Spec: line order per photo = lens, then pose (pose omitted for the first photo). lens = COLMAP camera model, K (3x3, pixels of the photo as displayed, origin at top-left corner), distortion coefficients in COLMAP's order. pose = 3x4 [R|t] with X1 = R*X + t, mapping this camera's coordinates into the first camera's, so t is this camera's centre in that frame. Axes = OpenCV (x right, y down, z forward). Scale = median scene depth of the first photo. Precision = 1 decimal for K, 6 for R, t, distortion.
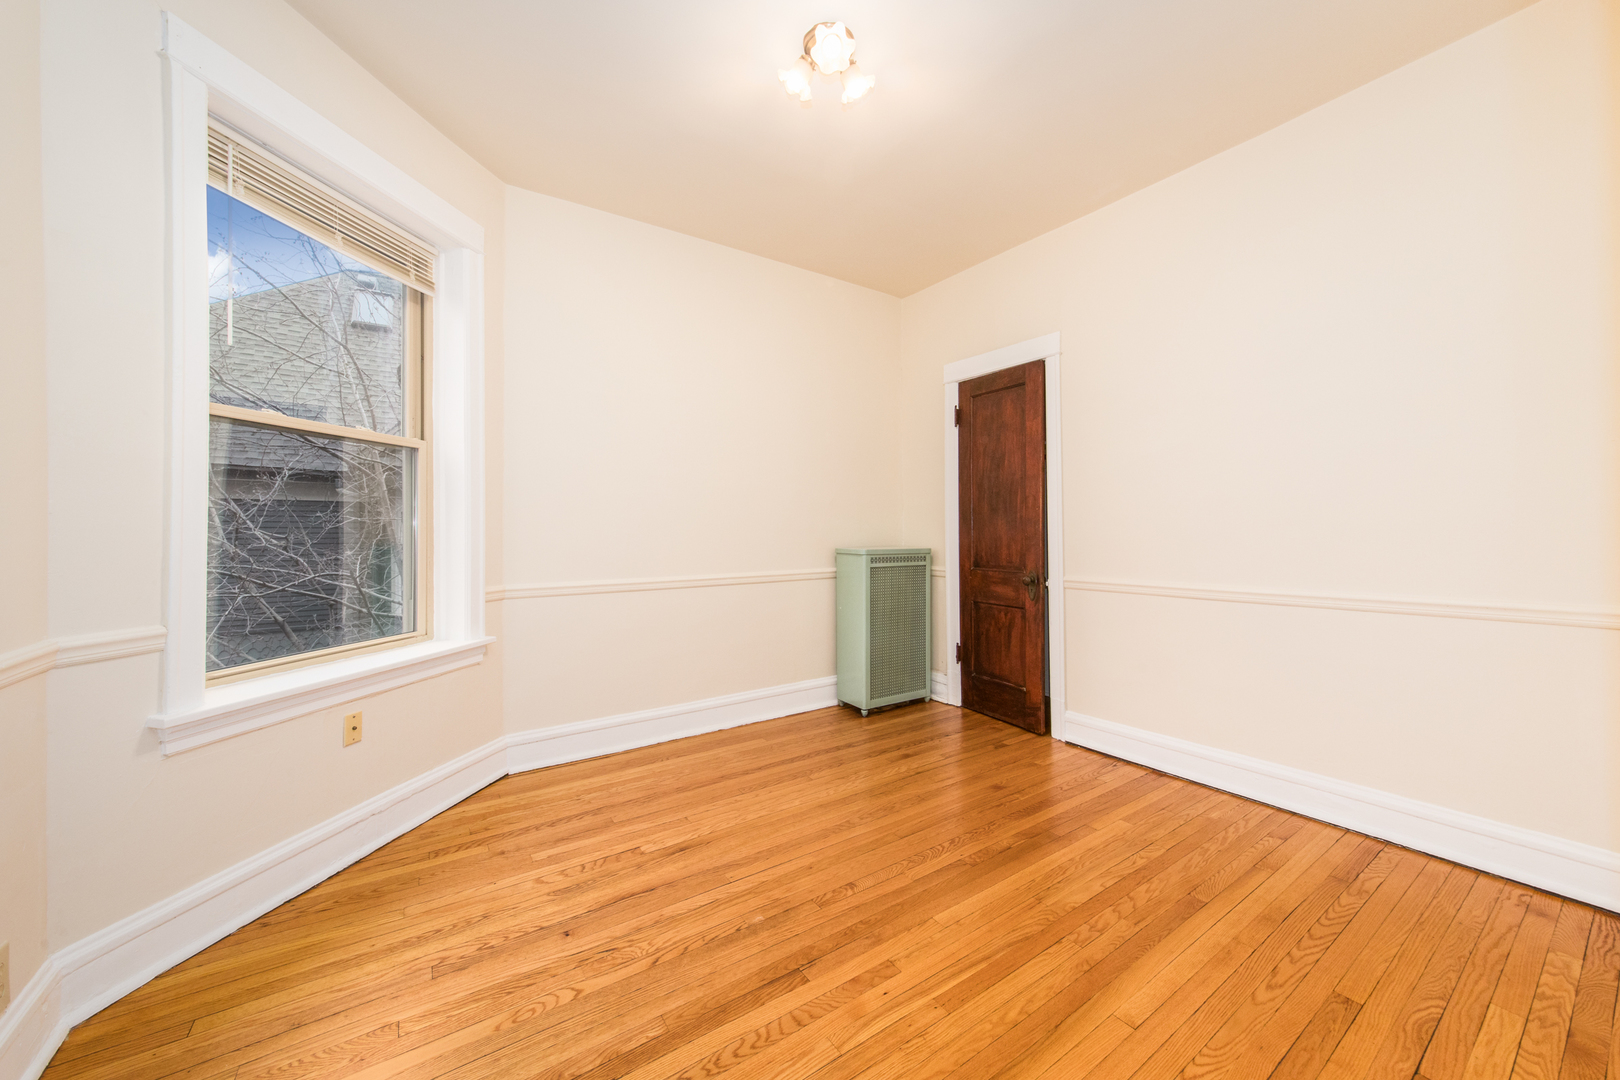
lens RADIAL K [[580.0, 0, 810.0], [0, 580.0, 540.0], [0, 0, 1]] dist [-0.000324, -0.000138]
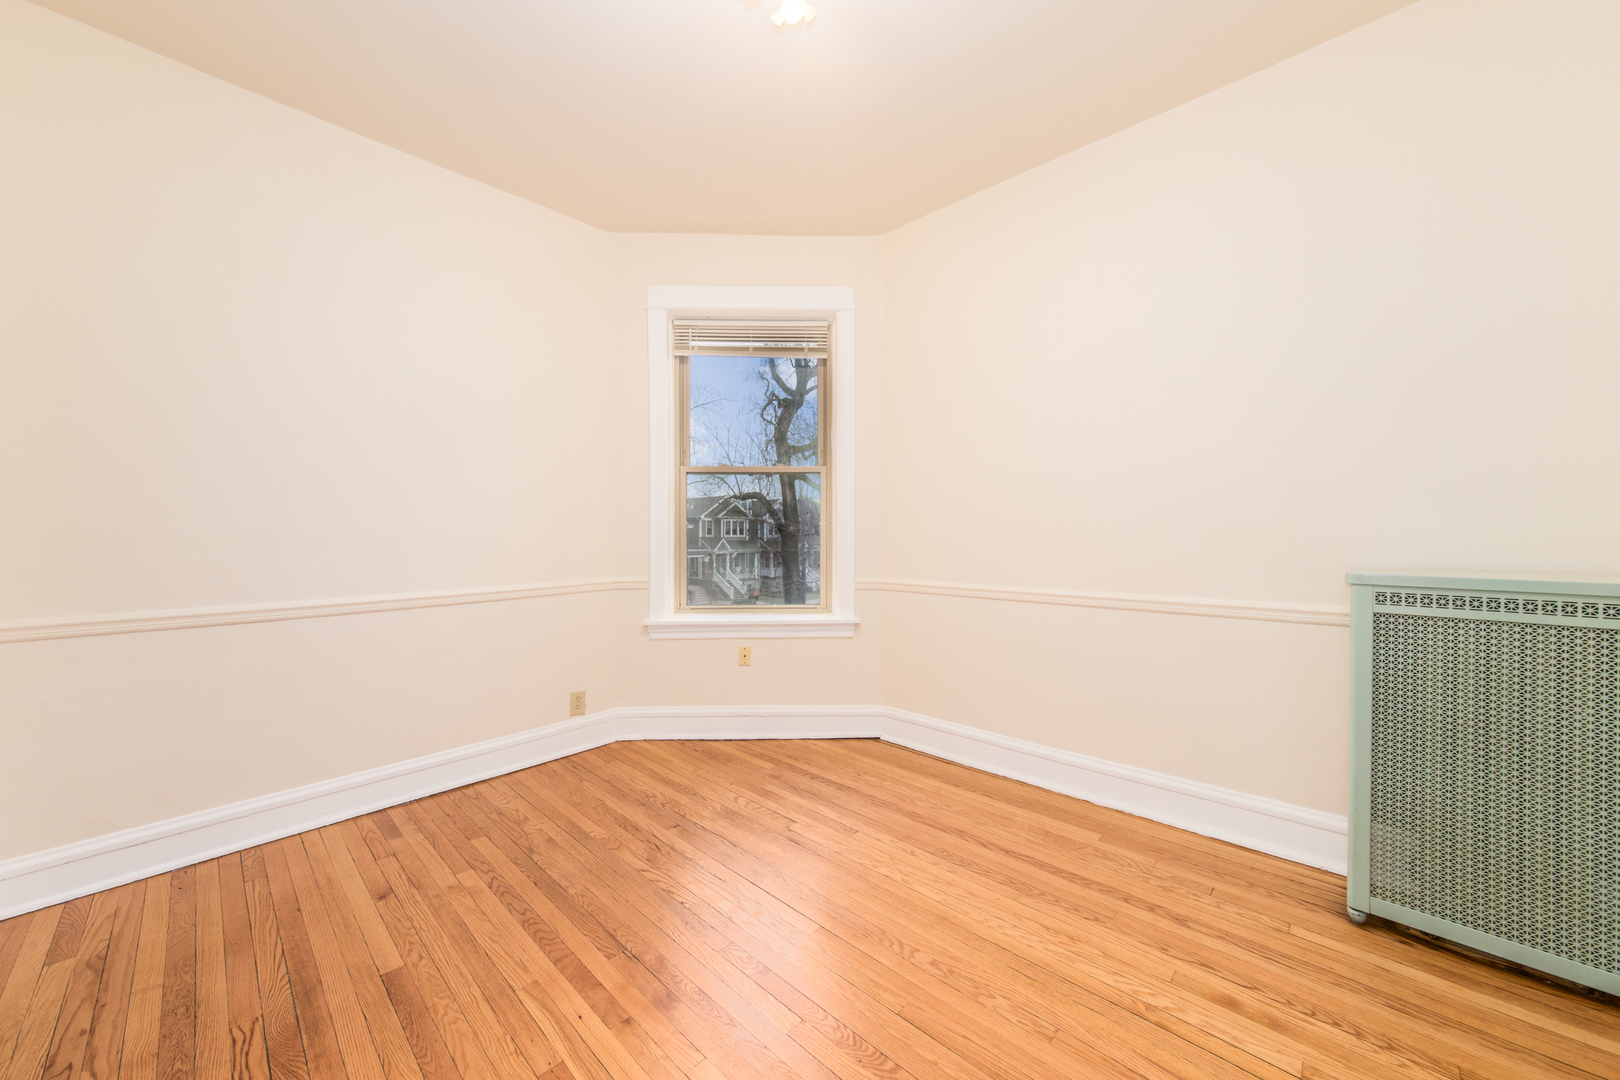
lens RADIAL K [[580.0, 0, 810.0], [0, 580.0, 540.0], [0, 0, 1]] dist [-0.000324, -0.000138]
pose [[0.228622, 0.018729, -0.973335, 0.615089], [-0.012090, 0.999792, 0.016398, -0.017933], [0.973440, 0.008019, 0.228801, 0.617225]]
